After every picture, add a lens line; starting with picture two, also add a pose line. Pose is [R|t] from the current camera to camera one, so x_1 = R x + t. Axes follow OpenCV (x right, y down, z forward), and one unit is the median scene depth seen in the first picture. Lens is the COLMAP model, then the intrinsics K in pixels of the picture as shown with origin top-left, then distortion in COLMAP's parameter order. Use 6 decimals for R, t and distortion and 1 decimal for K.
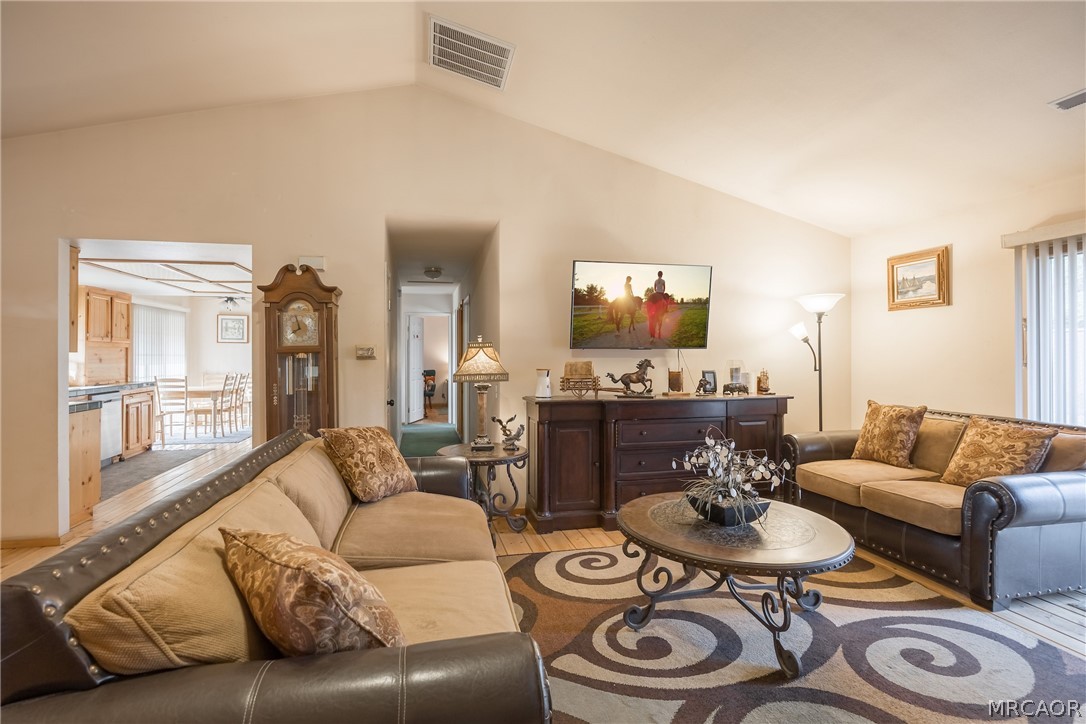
lens RADIAL K [[521.5, 0, 537.2], [0, 521.5, 353.7], [0, 0, 1]] dist [-0.016385, 0.000155]
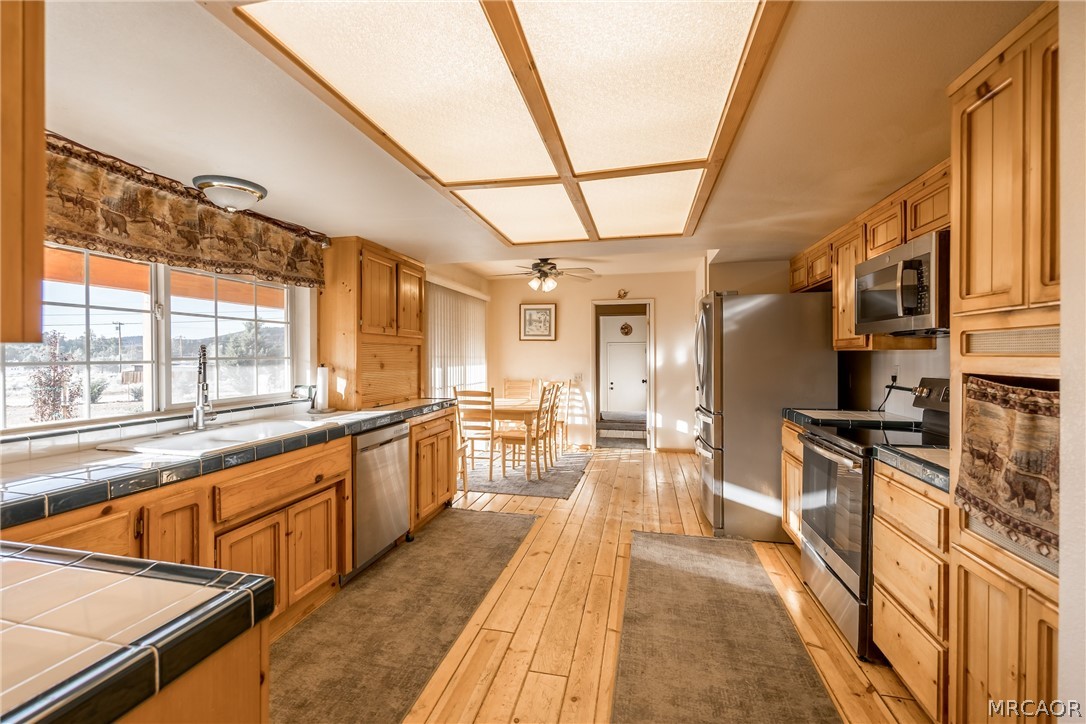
lens RADIAL K [[469.4, 0, 533.6], [0, 469.4, 358.3], [0, 0, 1]] dist [-0.001001, -0.000033]
pose [[0.897793, 0.001112, -0.440416, -0.408808], [0.001759, 0.999980, 0.006112, 0.001134], [0.440414, -0.006262, 0.897773, 0.537177]]
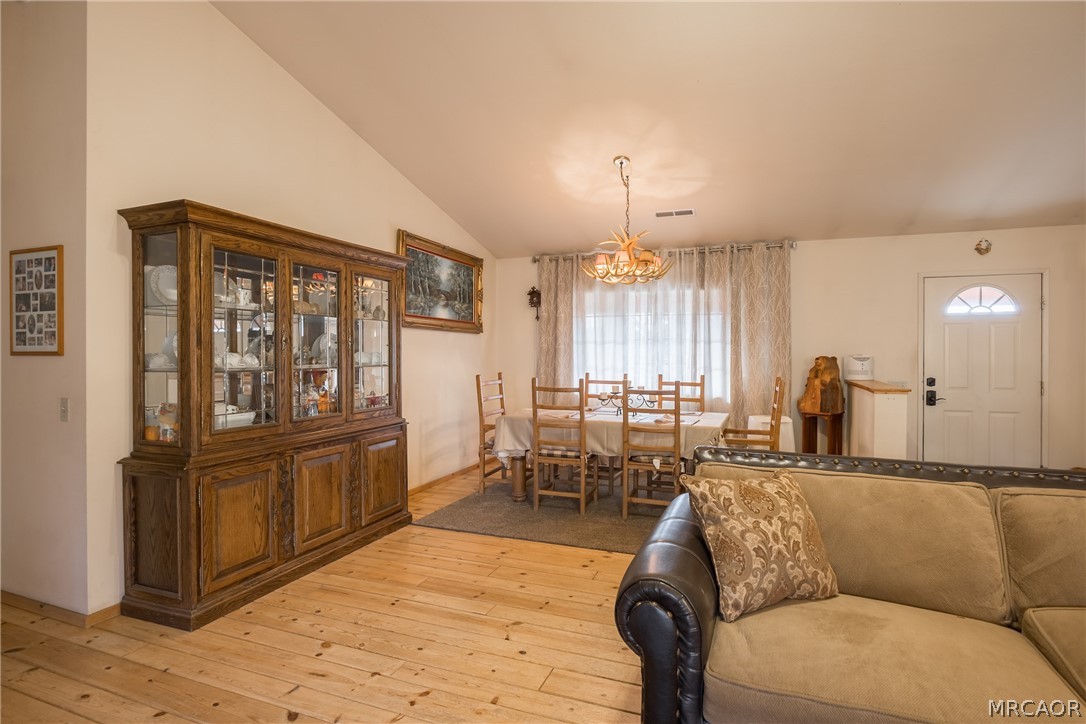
lens RADIAL K [[540.7, 0, 562.4], [0, 540.7, 355.5], [0, 0, 1]] dist [-0.006379, -0.000556]
pose [[-0.540340, 0.006833, -0.841419, 0.206268], [-0.002182, 0.999952, 0.009522, -0.001918], [0.841444, 0.006981, -0.540300, 0.251871]]
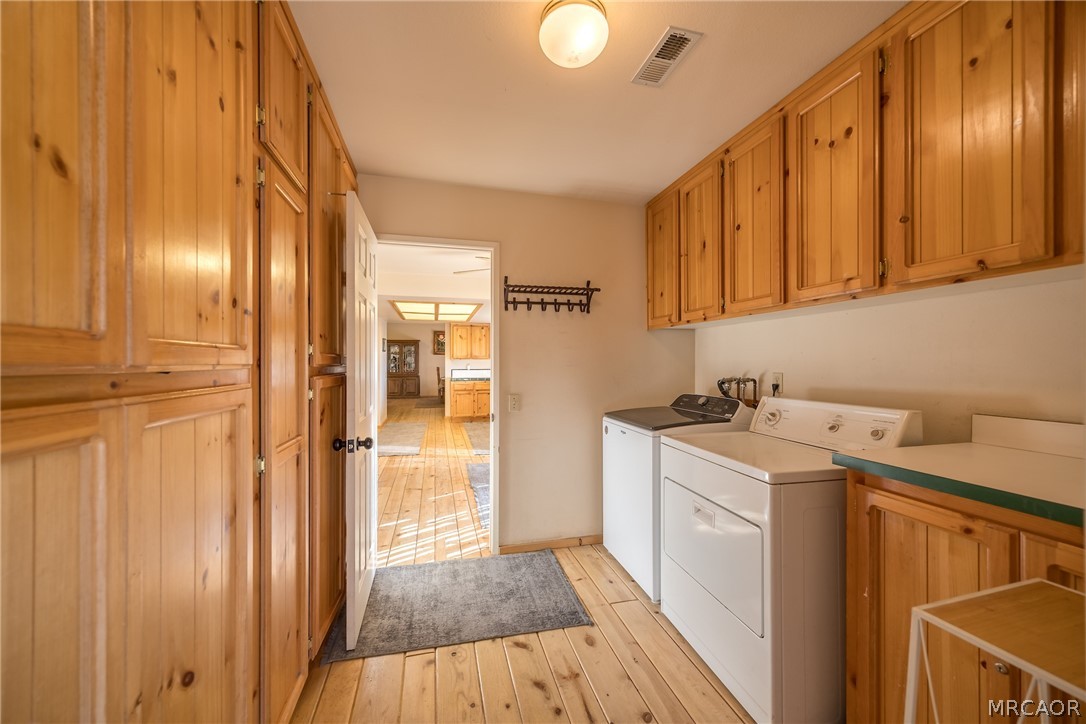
lens RADIAL K [[416.7, 0, 543.0], [0, 416.7, 362.0], [0, 0, 1]] dist [-0.001317, -0.000181]
pose [[-0.999607, -0.000333, -0.028014, -0.760210], [-0.000347, 1.000000, 0.000498, 0.006474], [0.028014, 0.000508, -0.999607, 1.875679]]
